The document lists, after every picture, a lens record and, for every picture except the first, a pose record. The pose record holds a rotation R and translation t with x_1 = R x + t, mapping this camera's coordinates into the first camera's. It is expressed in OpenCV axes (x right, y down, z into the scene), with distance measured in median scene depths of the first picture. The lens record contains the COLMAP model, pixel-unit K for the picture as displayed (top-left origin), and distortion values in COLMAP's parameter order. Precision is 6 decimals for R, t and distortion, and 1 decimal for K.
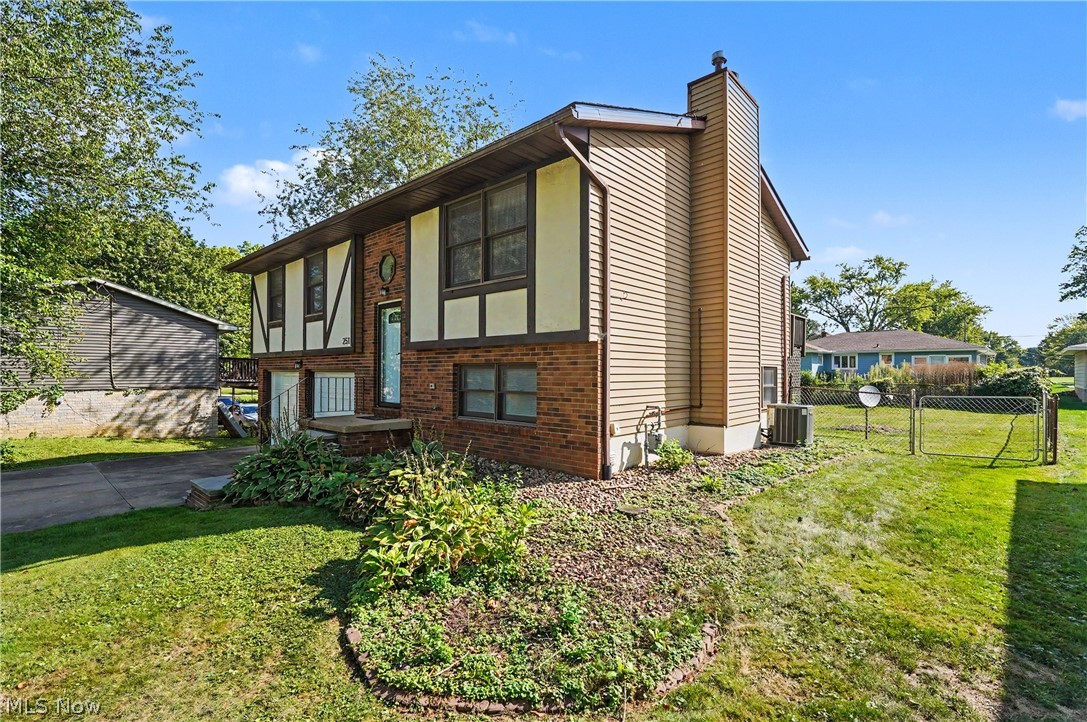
lens RADIAL K [[495.2, 0, 539.9], [0, 495.2, 364.4], [0, 0, 1]] dist [0.002336, 0.000115]
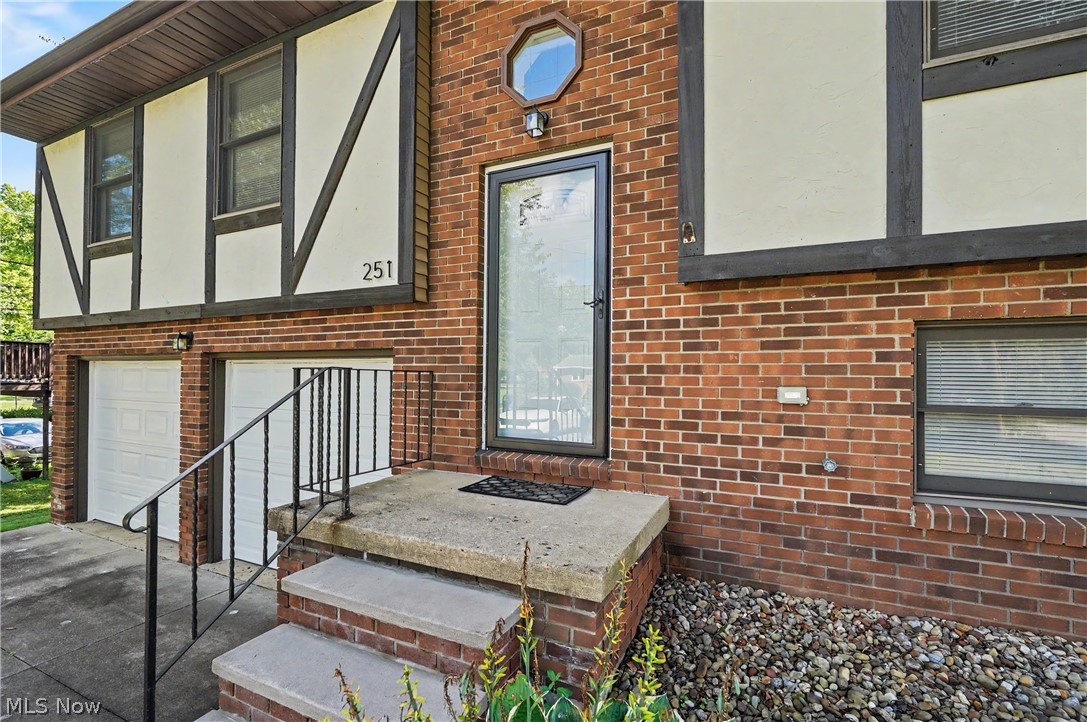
lens RADIAL K [[495.2, 0, 546.0], [0, 495.2, 364.9], [0, 0, 1]] dist [0.002336, 0.000115]
pose [[0.957638, 0.013537, 0.287656, -0.474144], [-0.011969, 0.999902, -0.007210, 0.030667], [-0.287725, 0.003462, 0.957707, 0.773119]]
